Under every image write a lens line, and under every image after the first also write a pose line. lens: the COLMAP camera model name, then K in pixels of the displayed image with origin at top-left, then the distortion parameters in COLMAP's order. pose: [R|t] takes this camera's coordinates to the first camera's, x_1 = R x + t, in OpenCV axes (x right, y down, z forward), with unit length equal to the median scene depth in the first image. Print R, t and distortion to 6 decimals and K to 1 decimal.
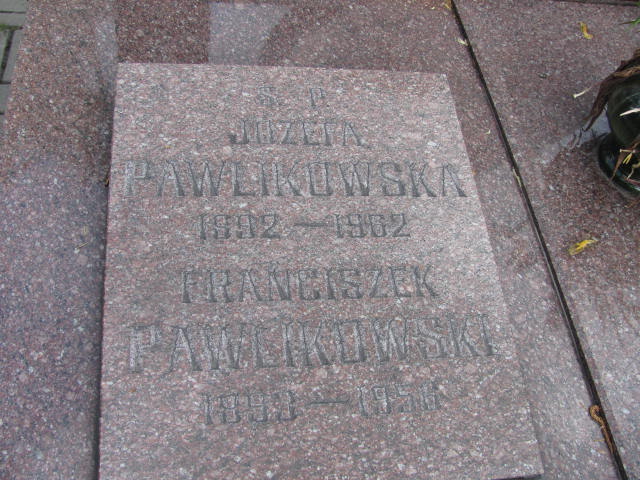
lens RADIAL K [[660.4, 0, 312.6], [0, 660.4, 241.1], [0, 0, 1]] dist [-0.227270, 0.276592]
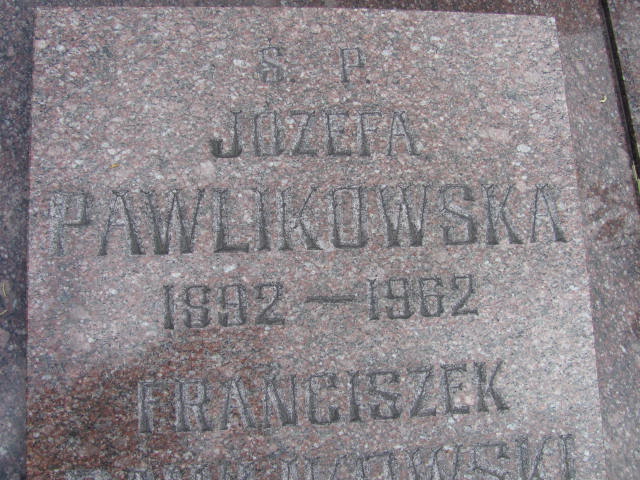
lens RADIAL K [[660.4, 0, 312.6], [0, 660.4, 241.1], [0, 0, 1]] dist [-0.227270, 0.276592]
pose [[0.998072, 0.046372, -0.041245, 0.002962], [-0.030461, 0.945077, 0.325424, -0.290177], [0.054070, -0.323541, 0.944668, 0.382234]]
